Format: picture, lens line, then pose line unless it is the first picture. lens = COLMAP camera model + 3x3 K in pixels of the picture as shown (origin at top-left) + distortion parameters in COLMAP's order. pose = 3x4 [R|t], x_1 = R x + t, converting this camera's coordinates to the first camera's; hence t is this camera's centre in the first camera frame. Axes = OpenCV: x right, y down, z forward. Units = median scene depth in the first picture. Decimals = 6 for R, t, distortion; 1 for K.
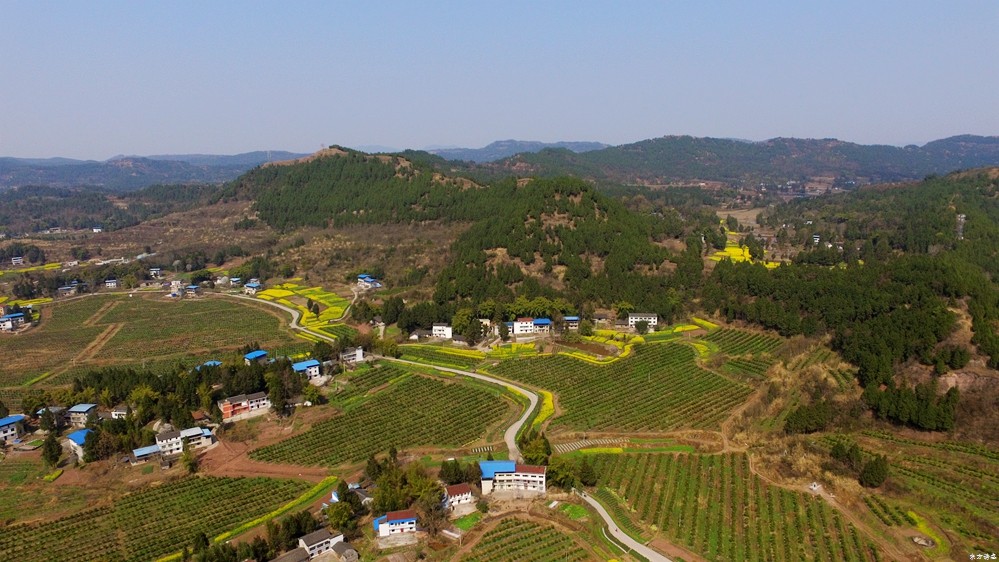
lens RADIAL K [[670.2, 0, 498.6], [0, 670.2, 289.5], [0, 0, 1]] dist [-0.126546, 0.093311]
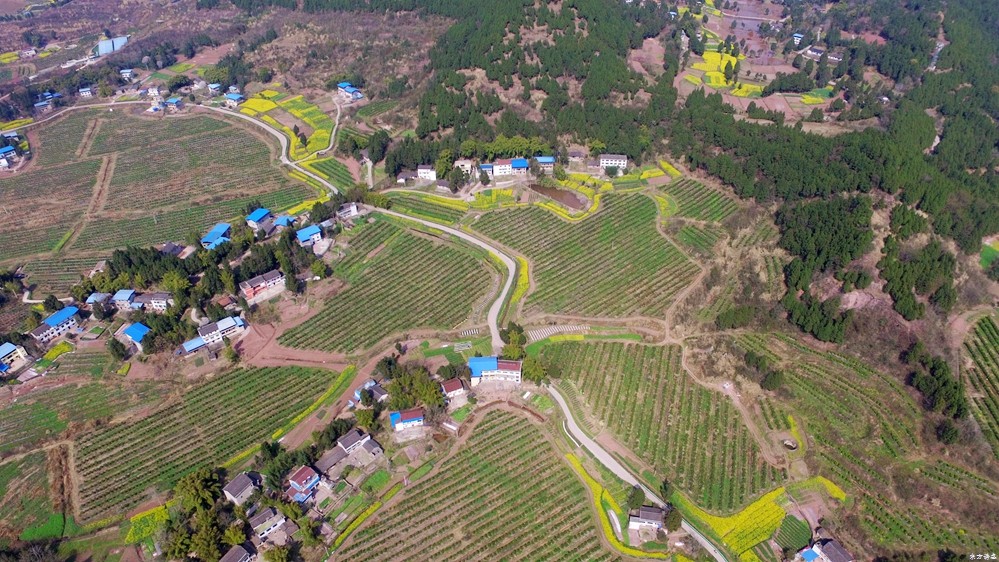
lens RADIAL K [[670.2, 0, 498.5], [0, 670.2, 290.5], [0, 0, 1]] dist [-0.126546, 0.093311]
pose [[0.999439, -0.019482, 0.027229, -0.003047], [0.005729, 0.900786, 0.434225, -0.284801], [-0.032988, -0.433825, 0.900393, -0.060590]]
